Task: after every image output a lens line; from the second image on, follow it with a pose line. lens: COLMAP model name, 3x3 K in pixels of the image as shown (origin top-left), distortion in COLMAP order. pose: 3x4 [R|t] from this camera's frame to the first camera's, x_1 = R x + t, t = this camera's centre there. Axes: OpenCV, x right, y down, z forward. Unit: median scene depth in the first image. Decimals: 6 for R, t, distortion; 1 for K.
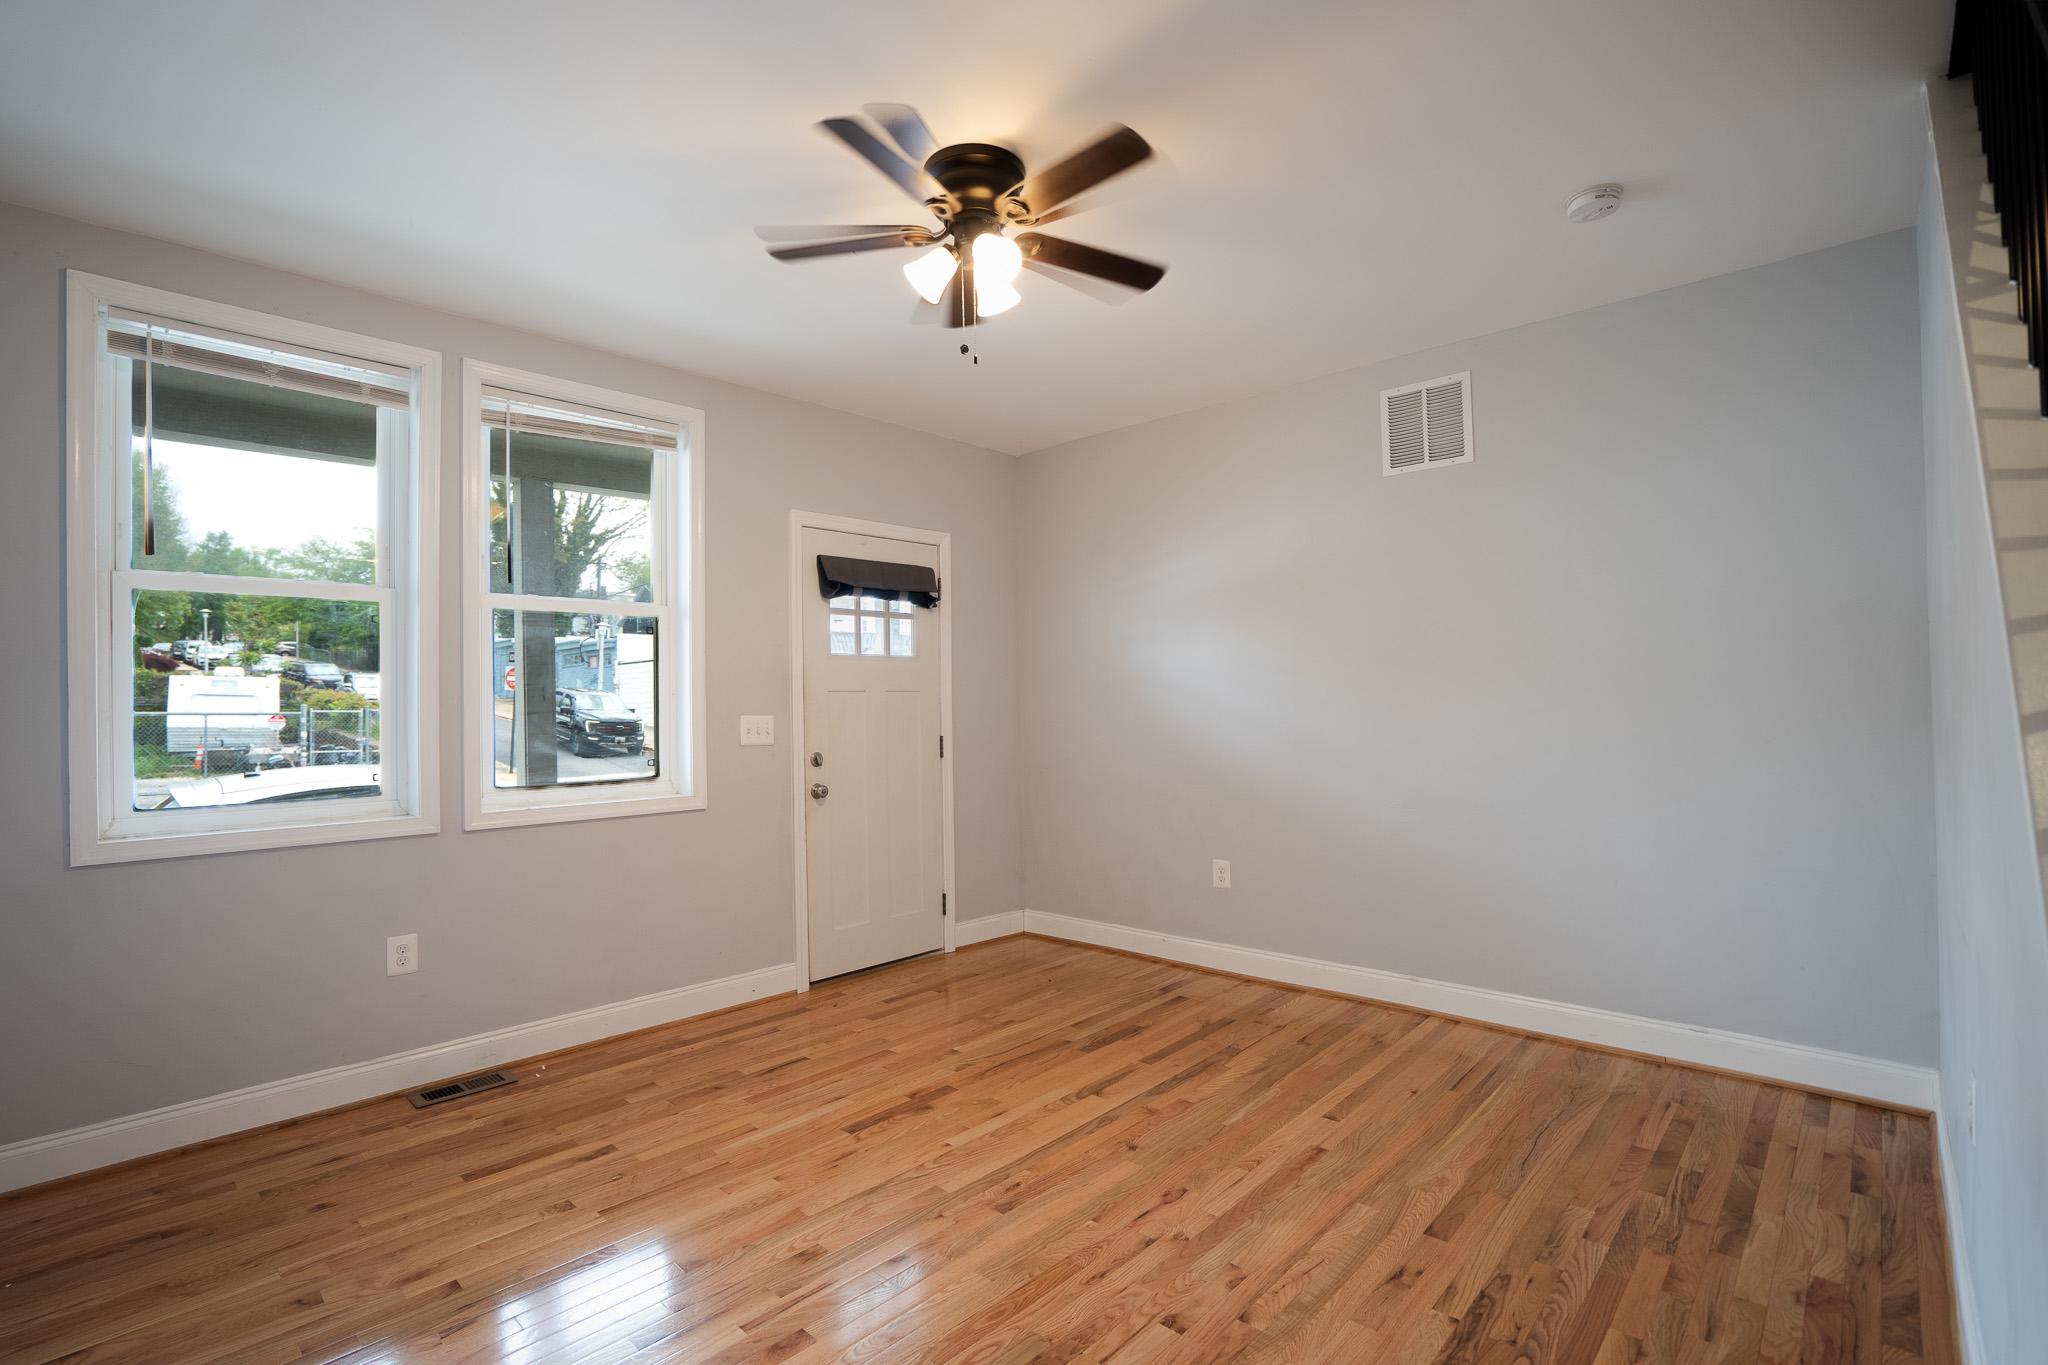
lens RADIAL K [[945.0, 0, 1007.0], [0, 945.0, 695.6], [0, 0, 1]] dist [-0.049571, 0.016986]
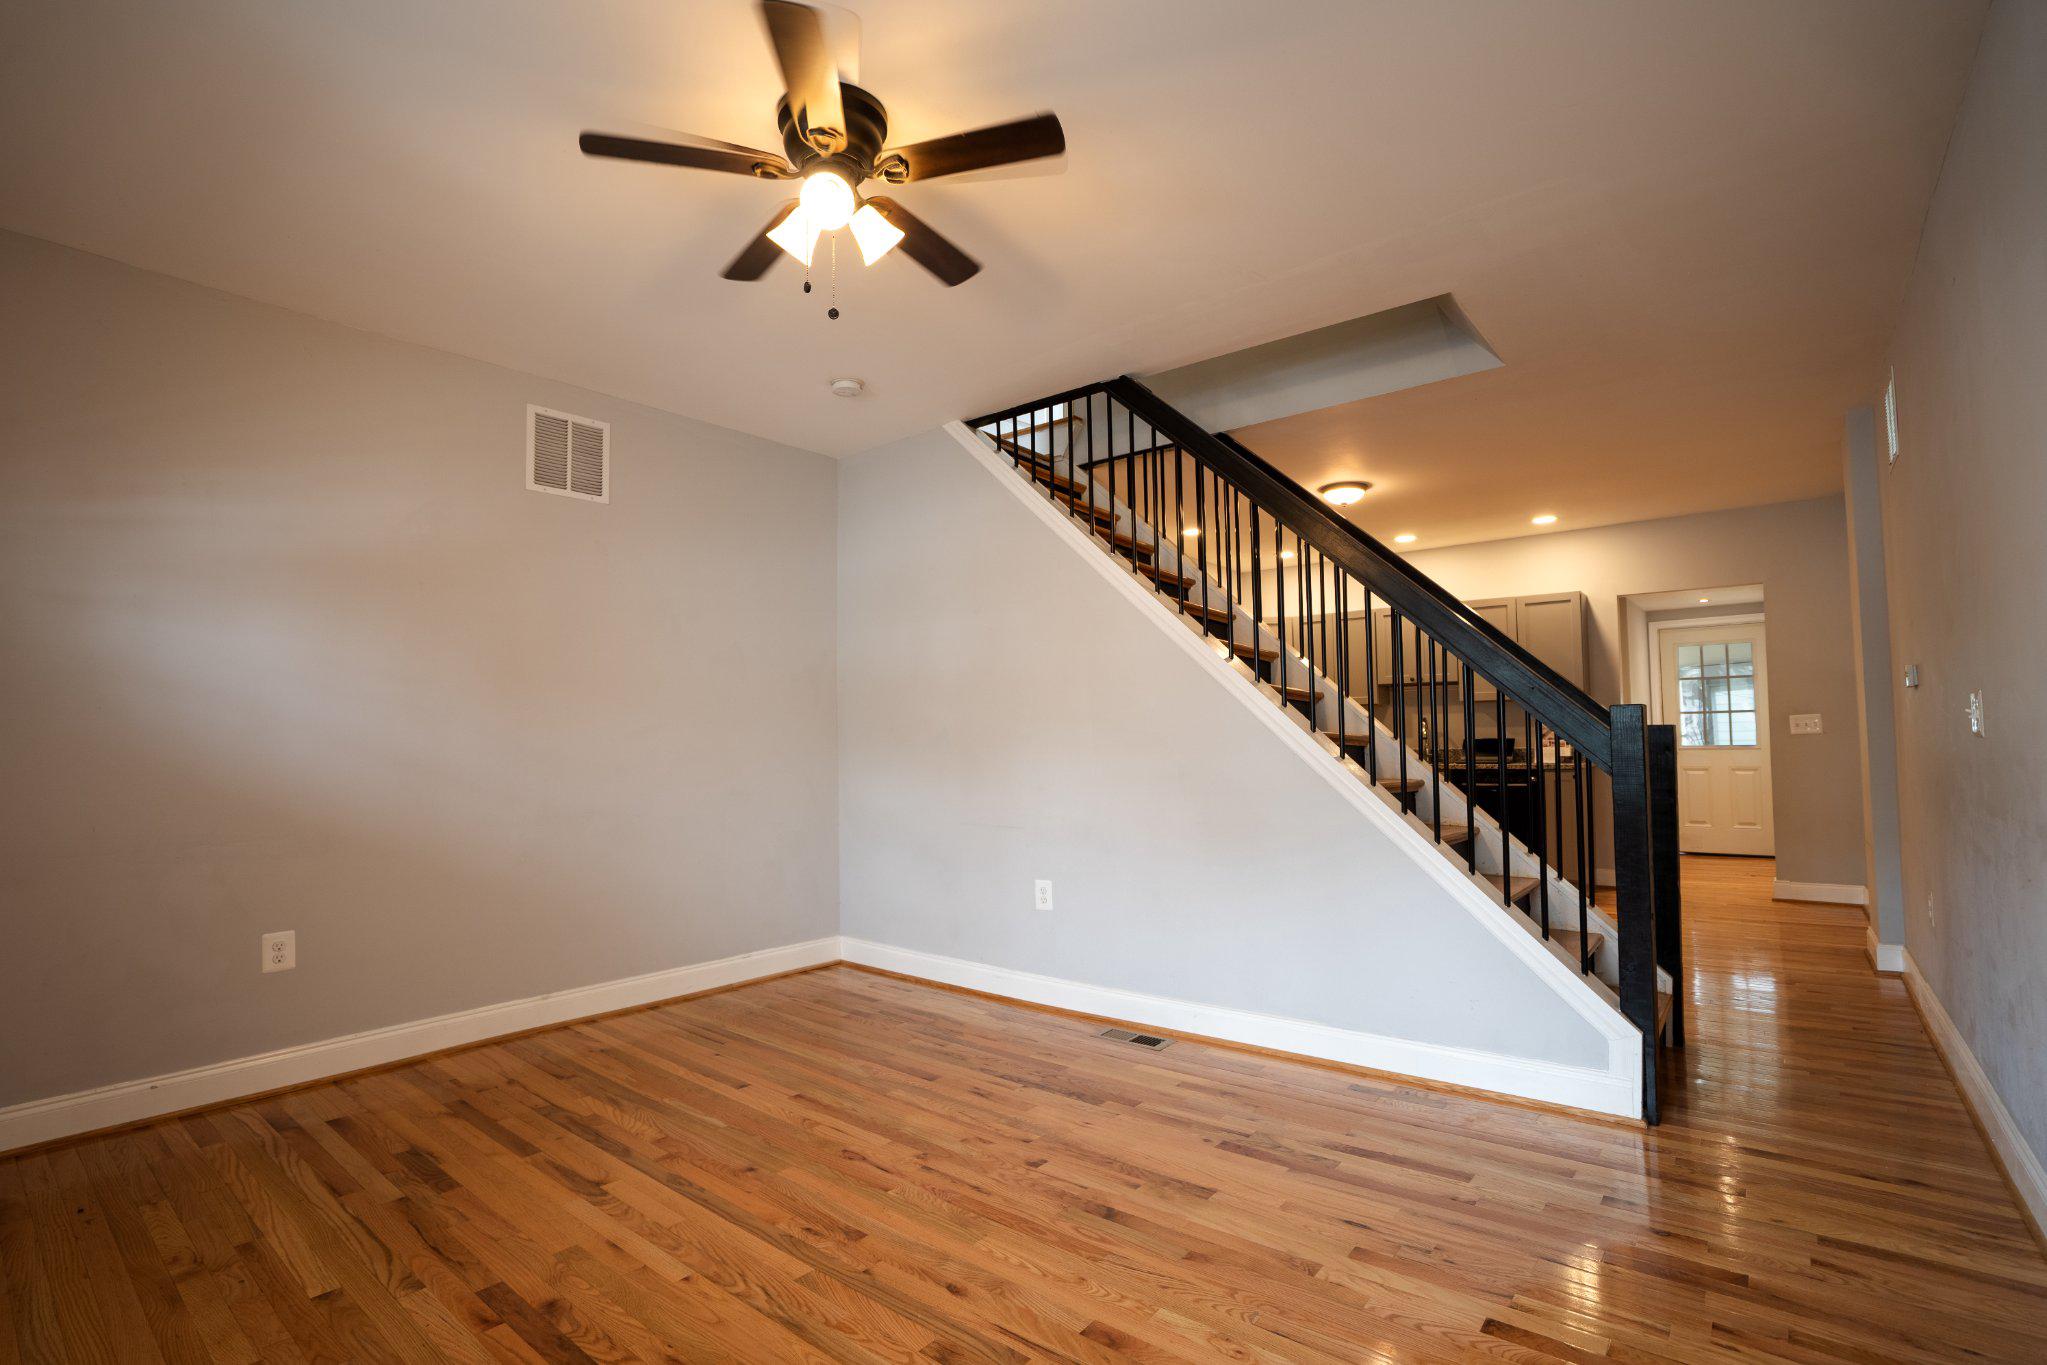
lens RADIAL K [[944.6, 0, 1006.5], [0, 944.6, 695.6], [0, 0, 1]] dist [-0.049571, 0.016986]
pose [[-0.063378, 0.067245, 0.995721, -0.741713], [0.006128, 0.997735, -0.066991, 0.064334], [-0.997971, 0.001856, -0.063647, 0.704320]]
